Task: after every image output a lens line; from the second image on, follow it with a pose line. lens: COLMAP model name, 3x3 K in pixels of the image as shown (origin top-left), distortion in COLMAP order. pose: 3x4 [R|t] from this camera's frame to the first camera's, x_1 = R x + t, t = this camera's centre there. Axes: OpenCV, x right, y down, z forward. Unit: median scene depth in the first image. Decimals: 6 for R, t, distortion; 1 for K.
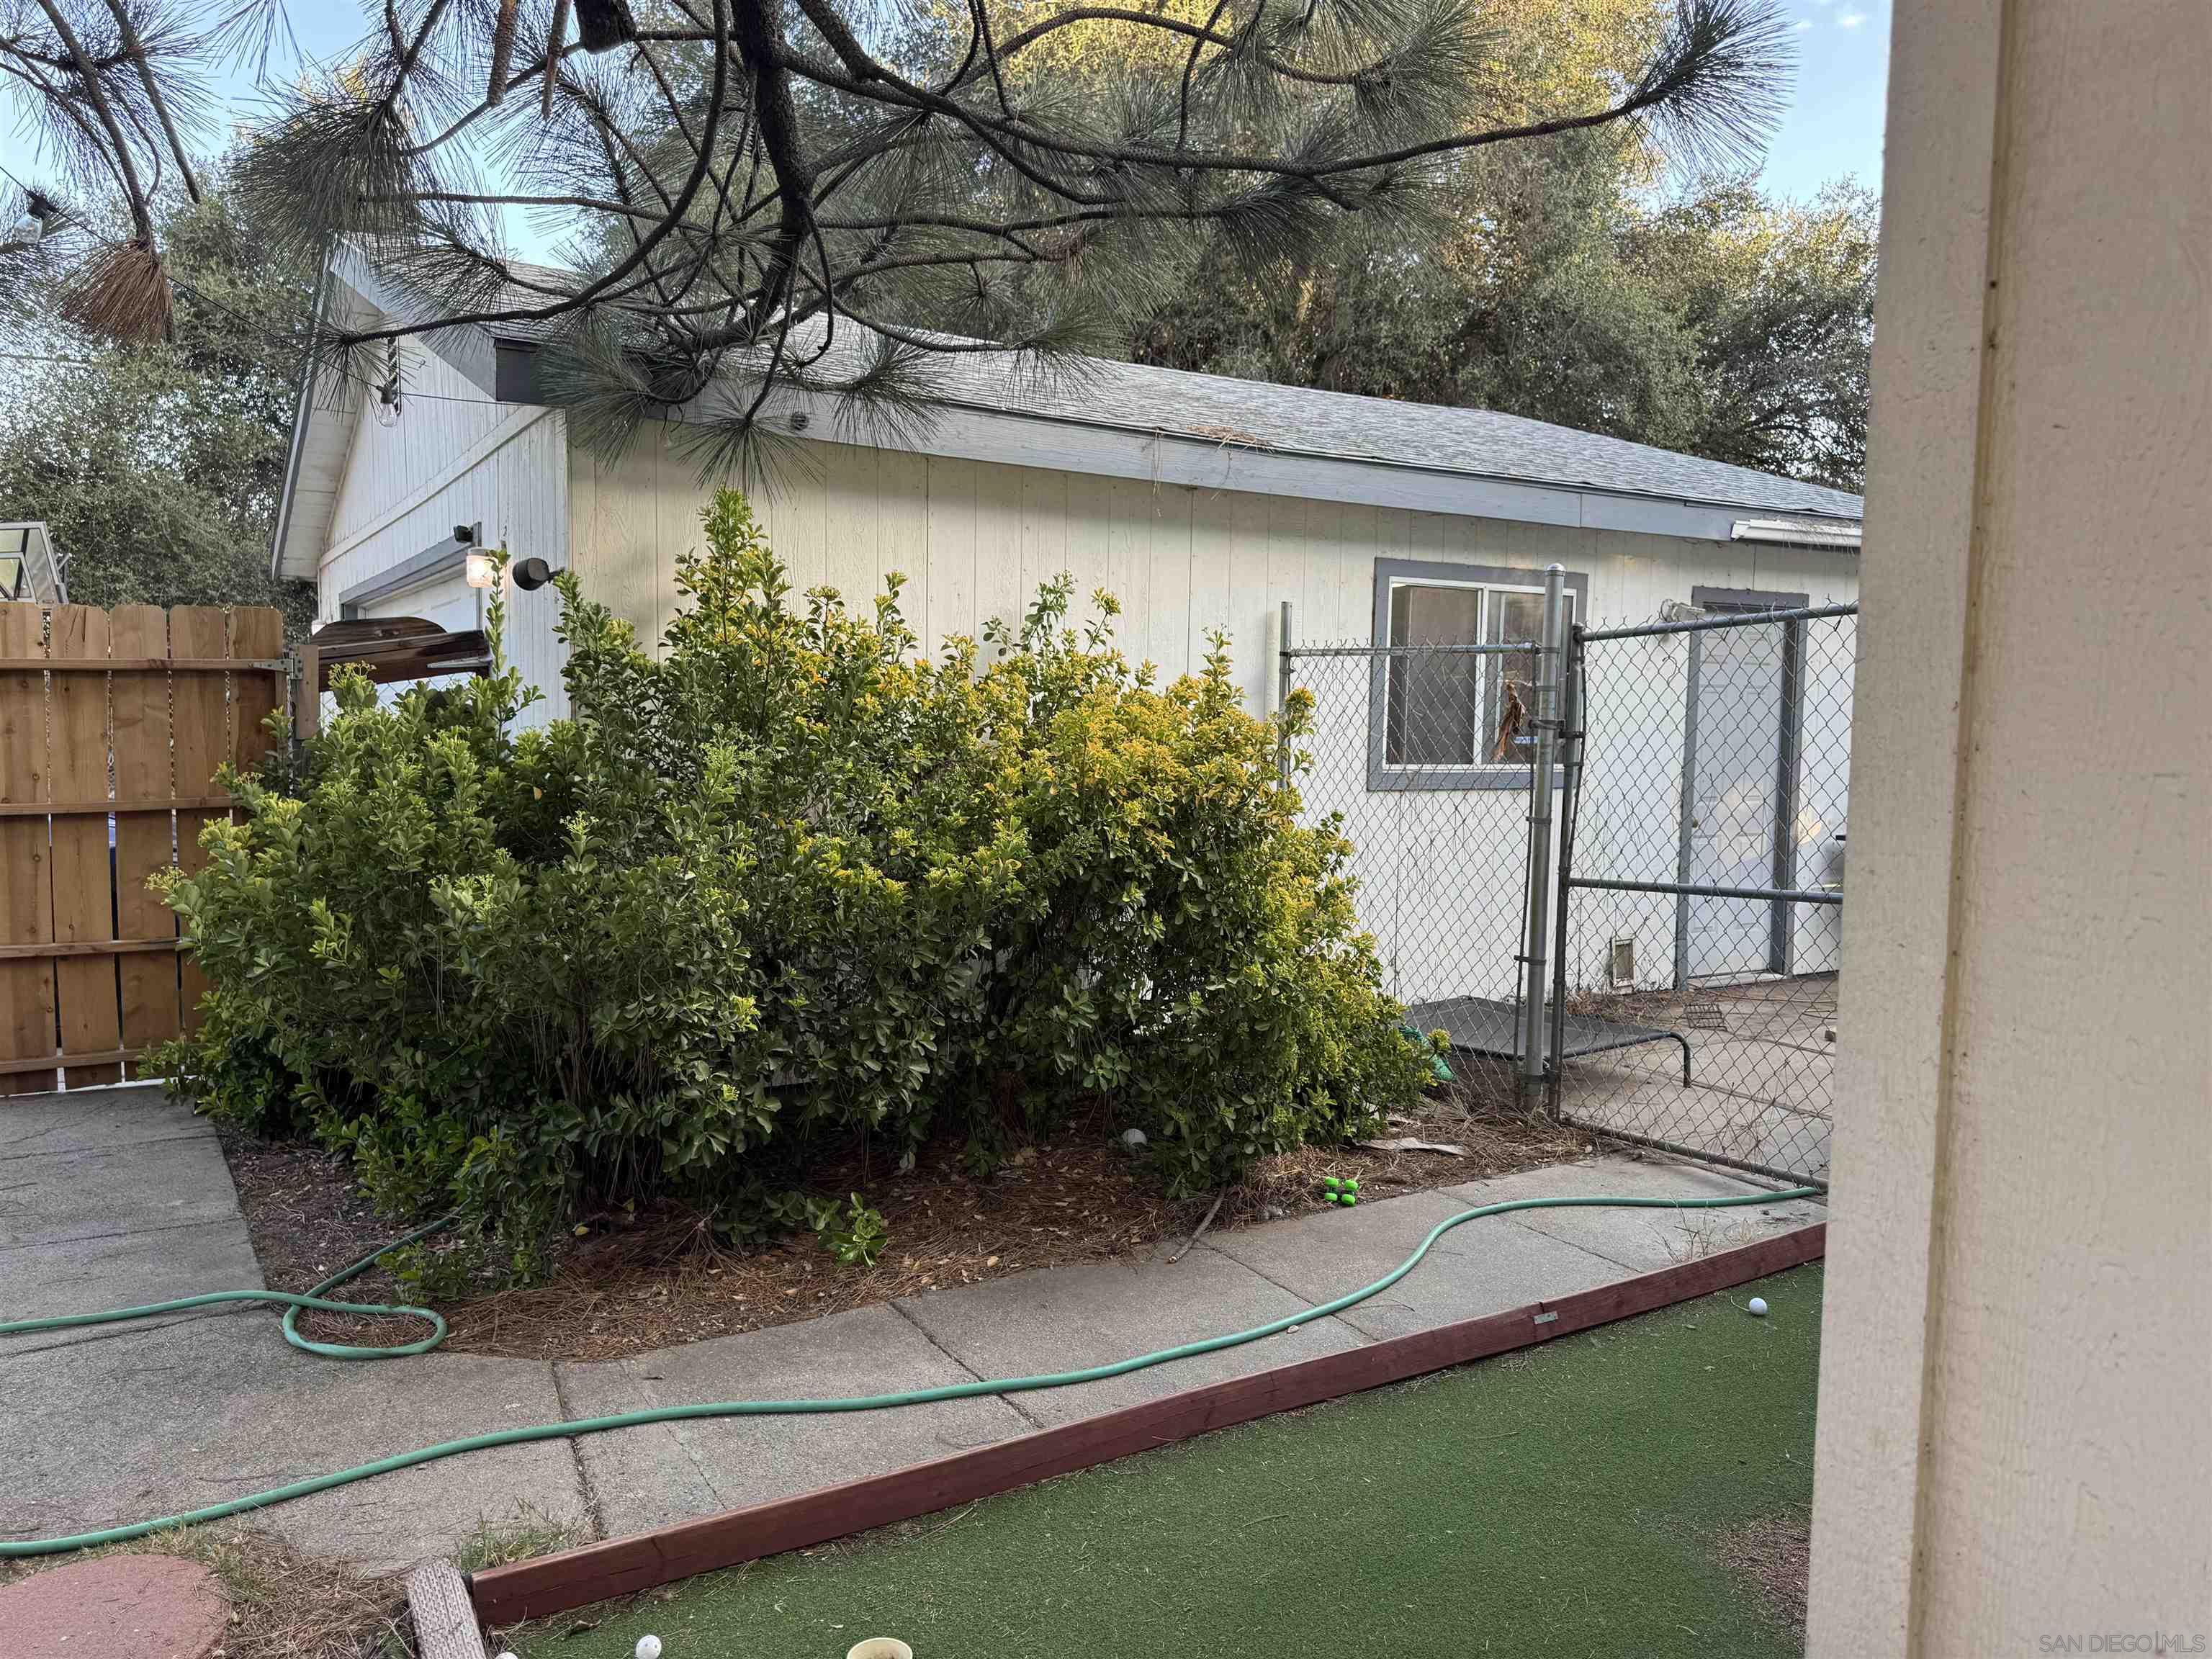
lens RADIAL K [[1527.6, 0, 1106.0], [0, 1527.6, 829.5], [0, 0, 1]] dist [0.119168, -0.168626]
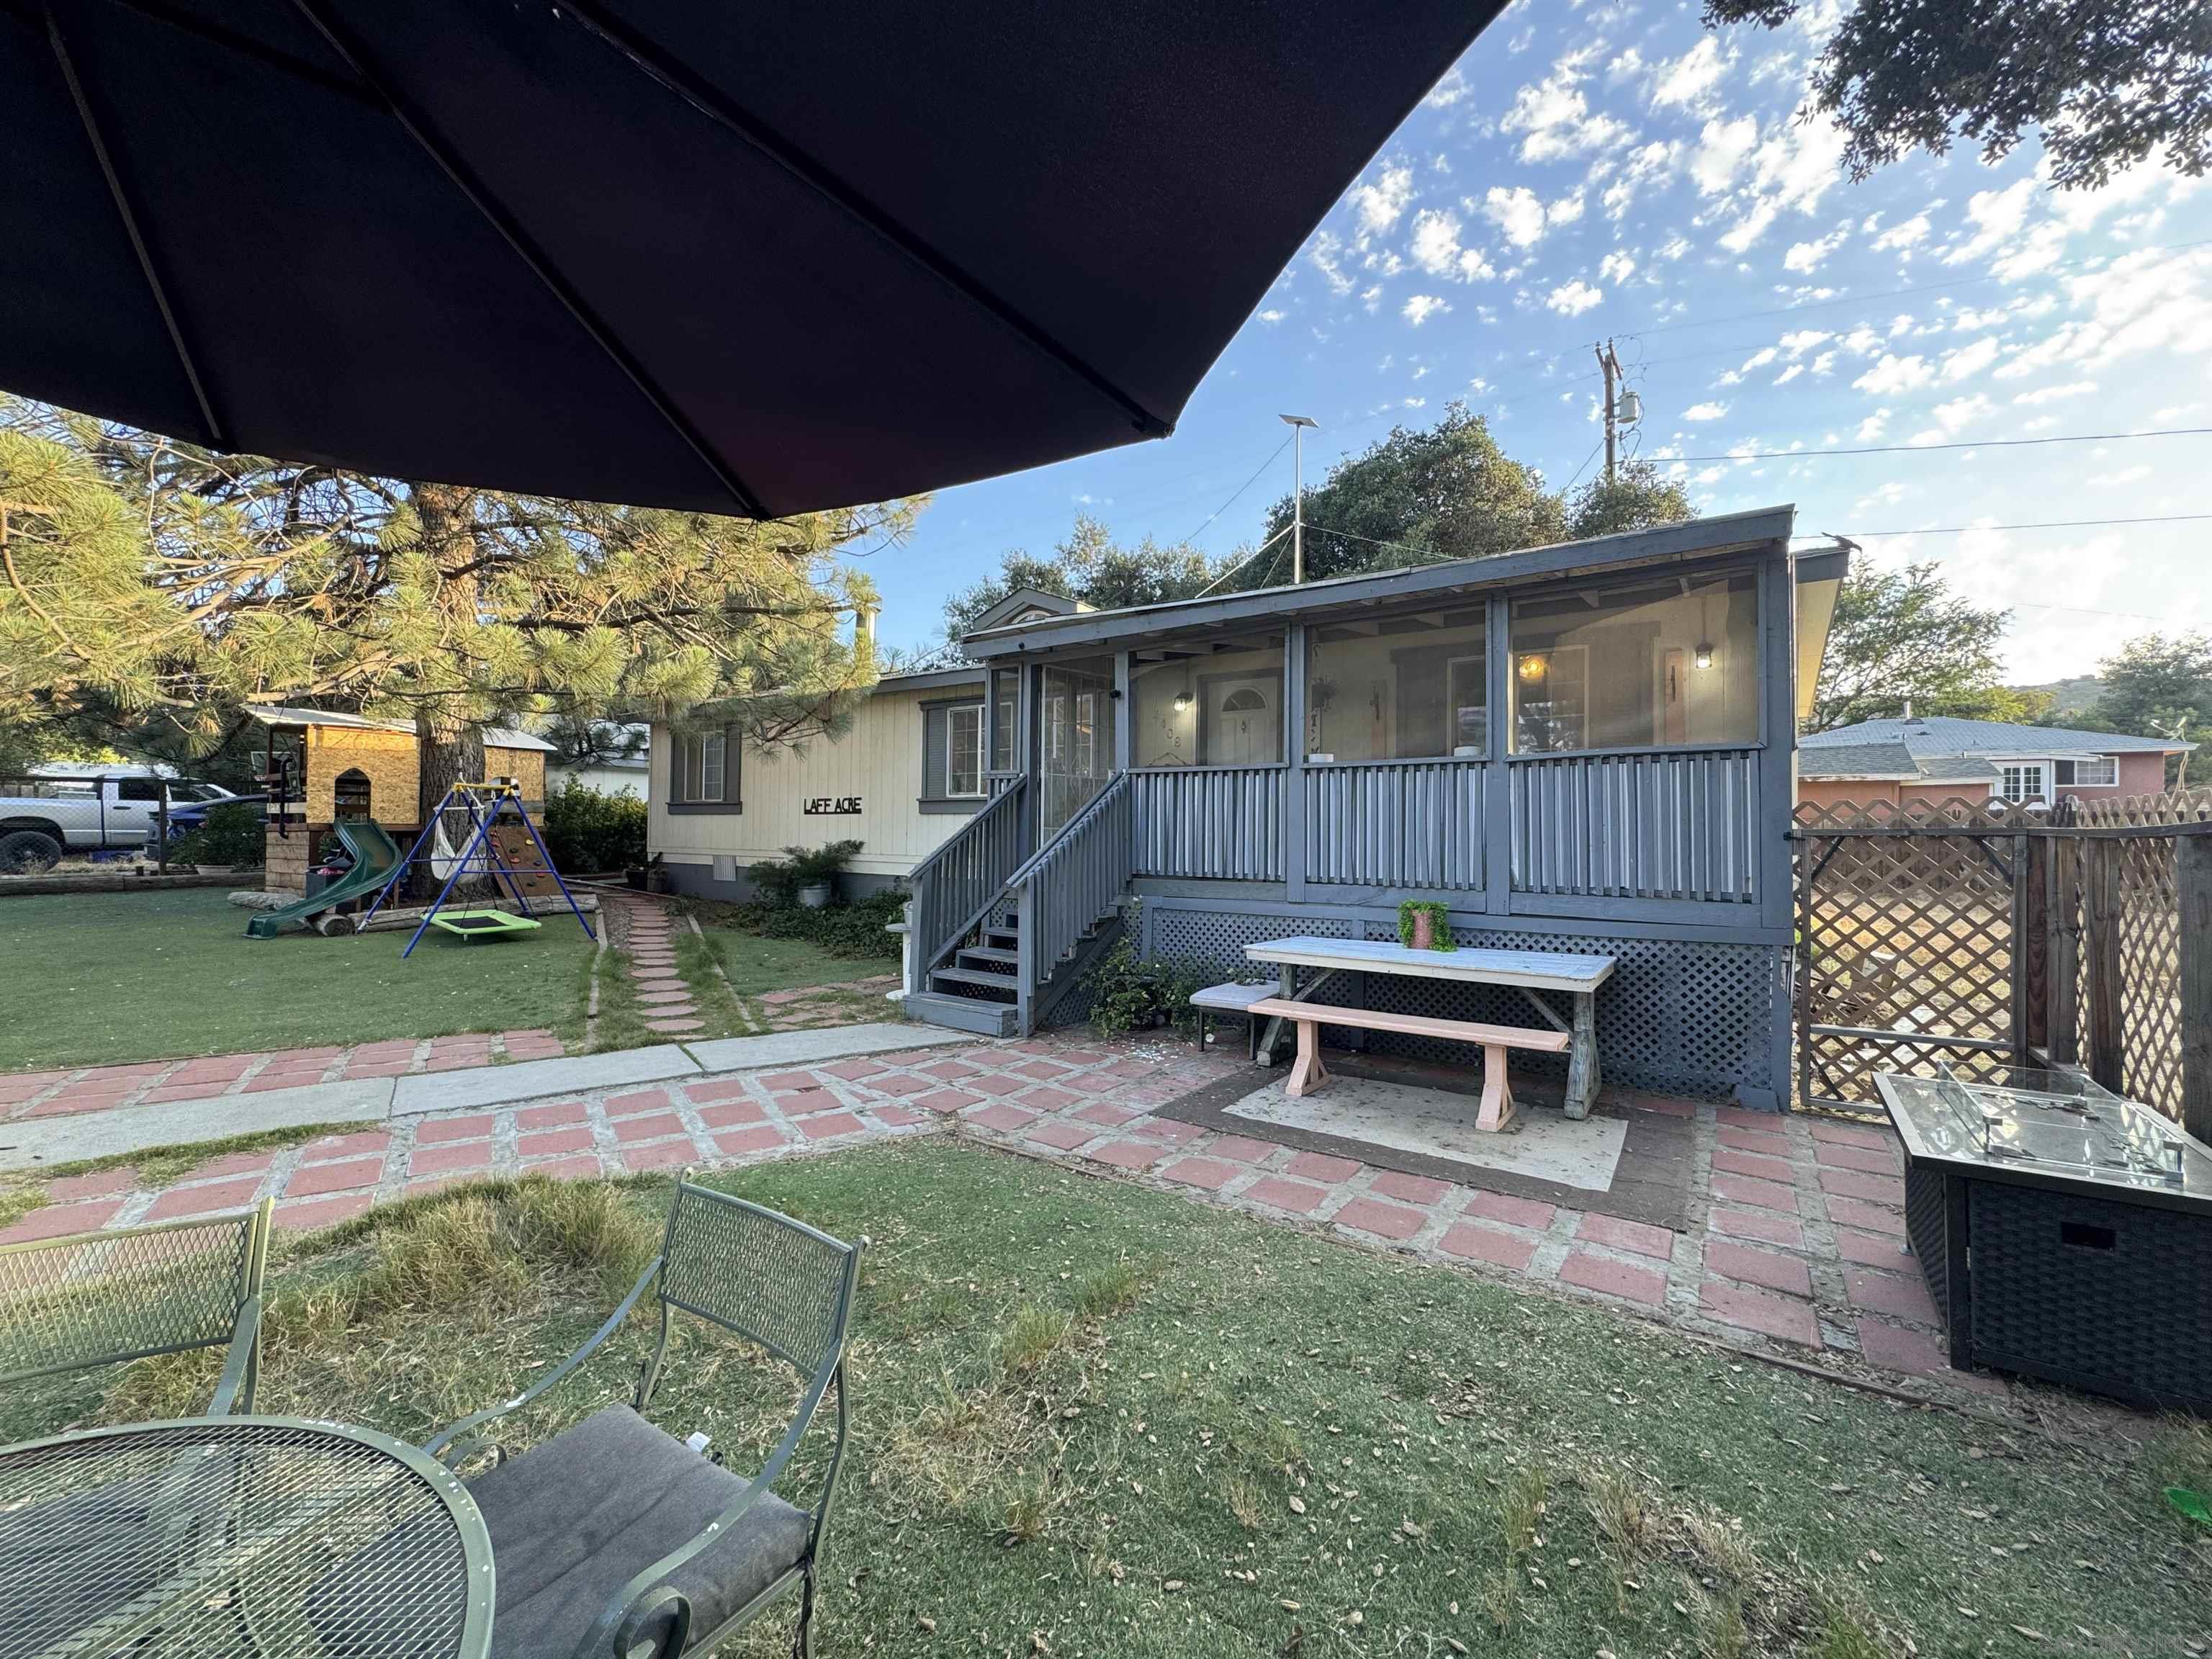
lens RADIAL K [[886.2, 0, 1103.8], [0, 886.2, 823.7], [0, 0, 1]] dist [-0.000695, -0.000224]
pose [[0.917879, -0.003711, 0.396844, 0.260327], [0.035575, 0.996700, -0.072963, 0.271816], [-0.395264, 0.081089, 0.914982, -2.526657]]
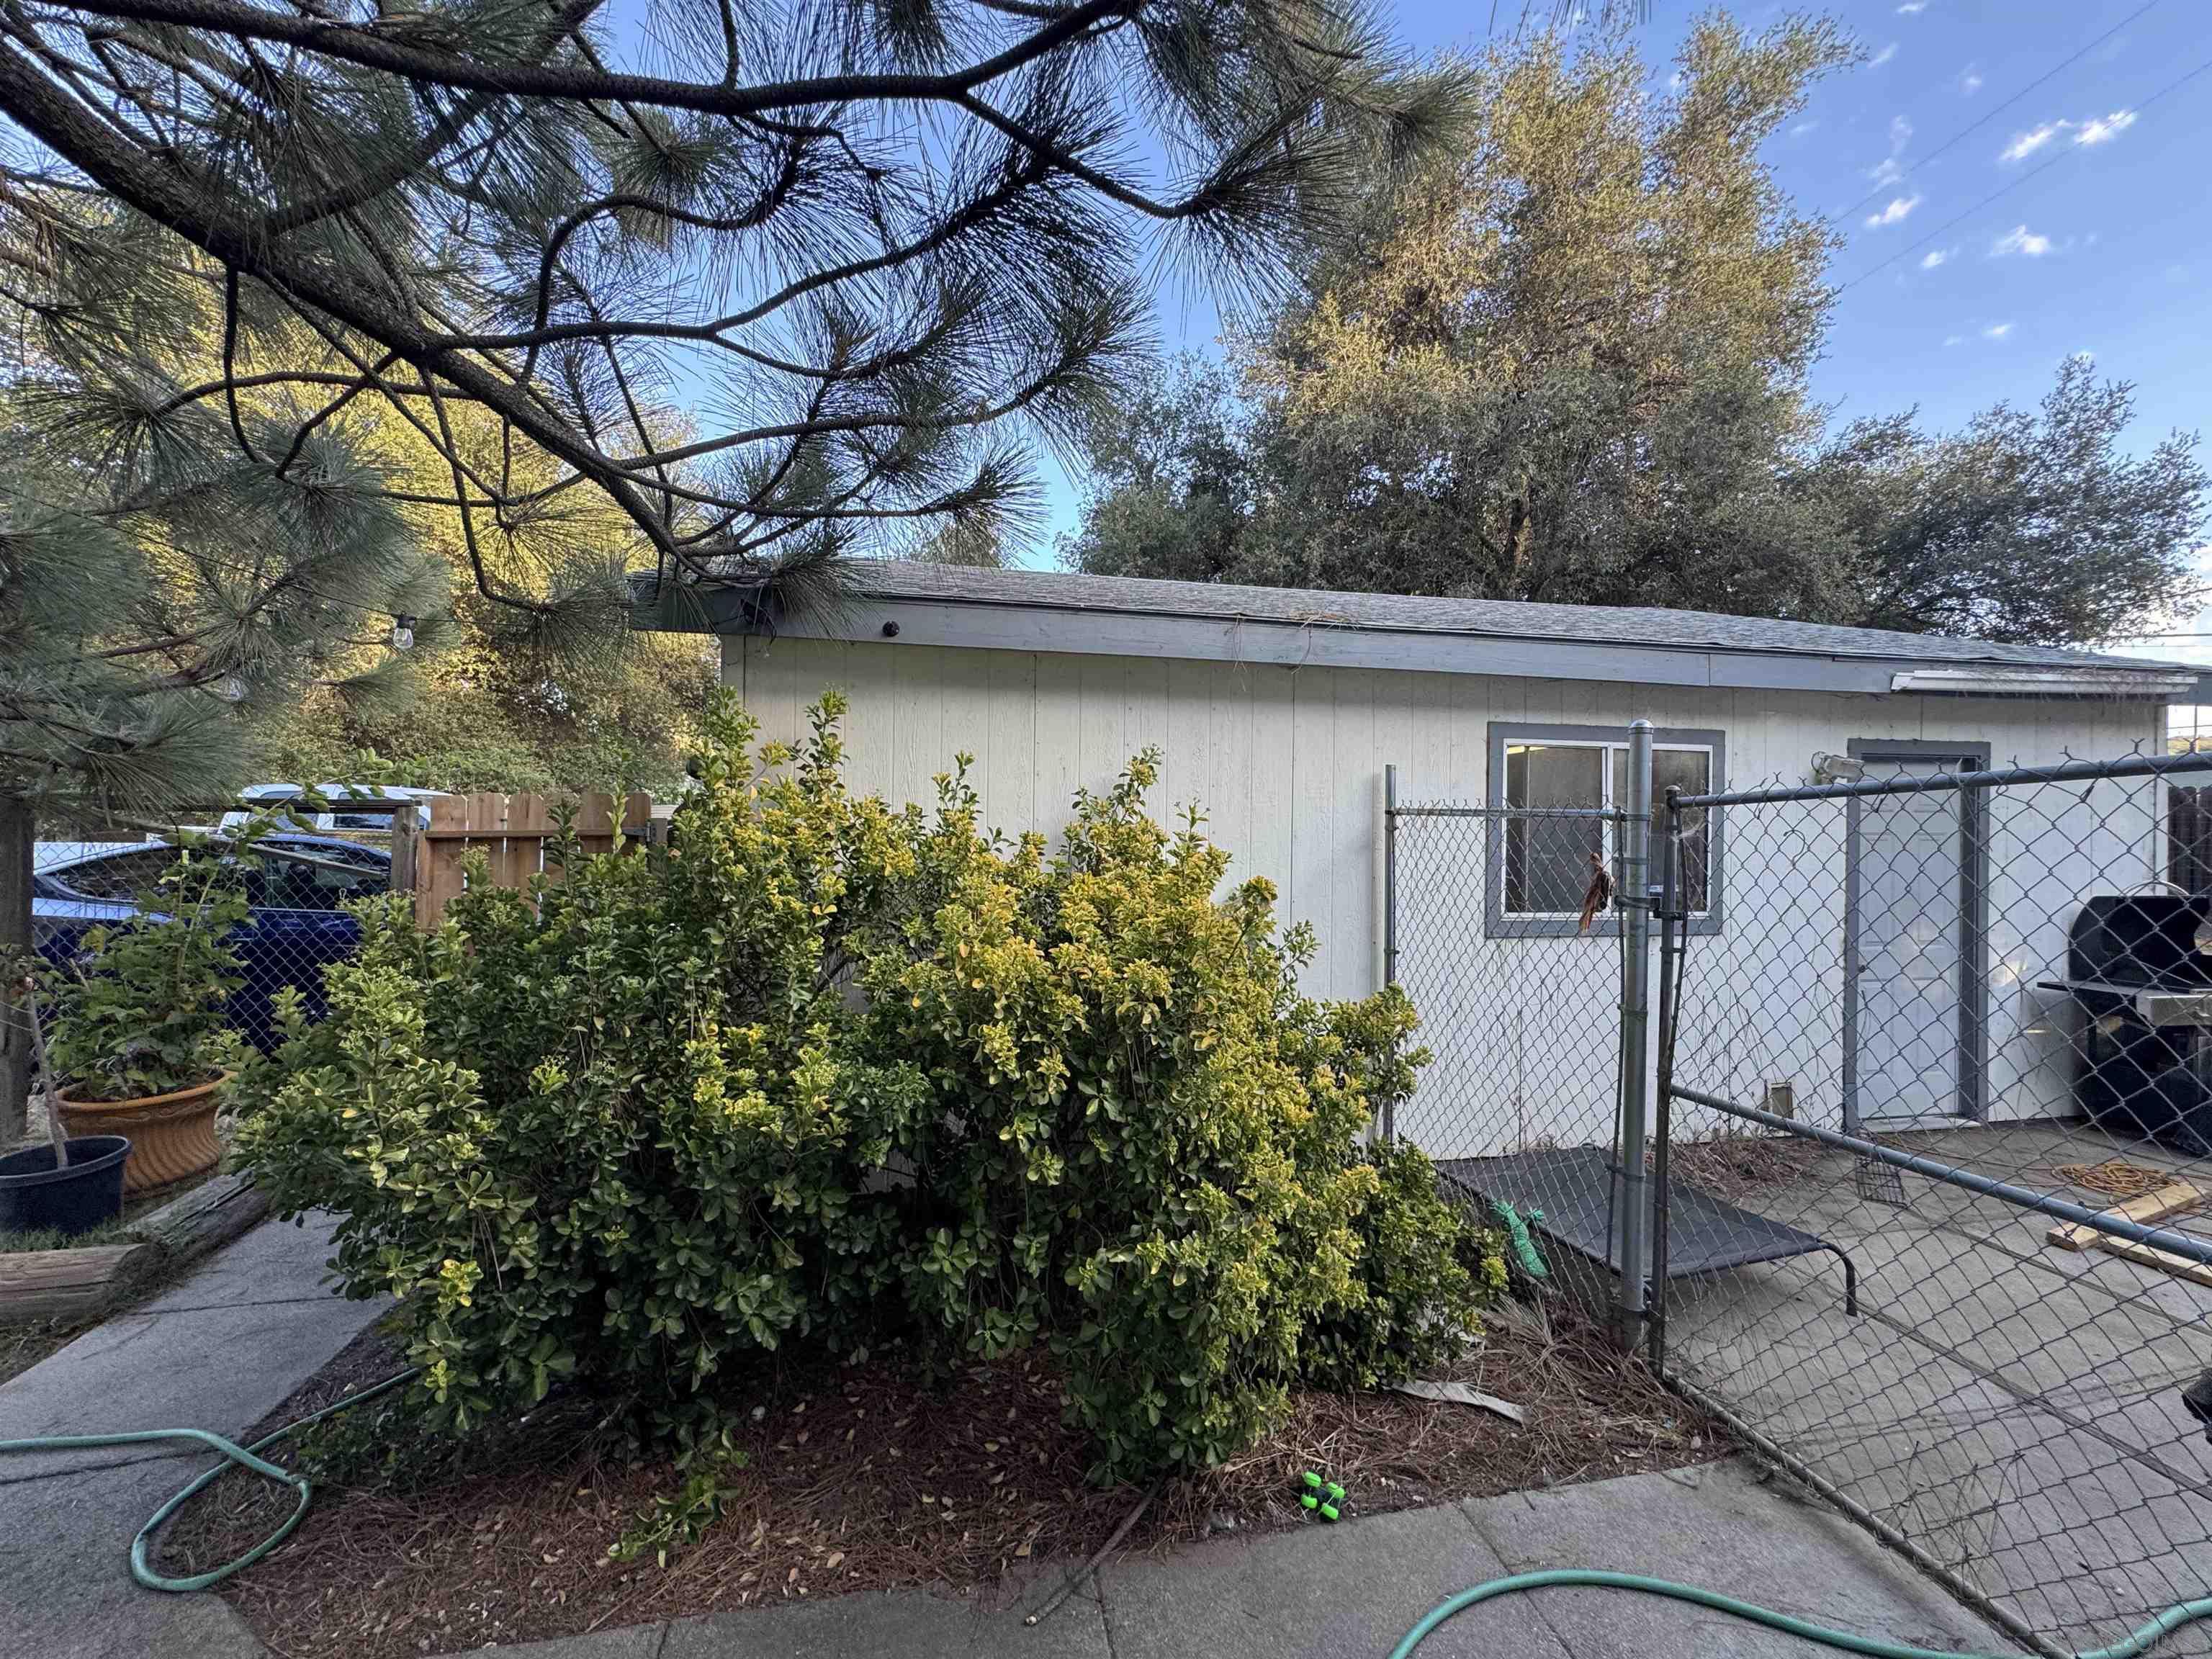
lens RADIAL K [[886.2, 0, 1103.8], [0, 886.2, 823.7], [0, 0, 1]] dist [-0.000695, -0.000224]
pose [[0.937675, -0.003845, -0.347492, 0.144778], [-0.023094, 0.997039, -0.073348, -0.056228], [0.346745, 0.076802, 0.934810, 0.345927]]
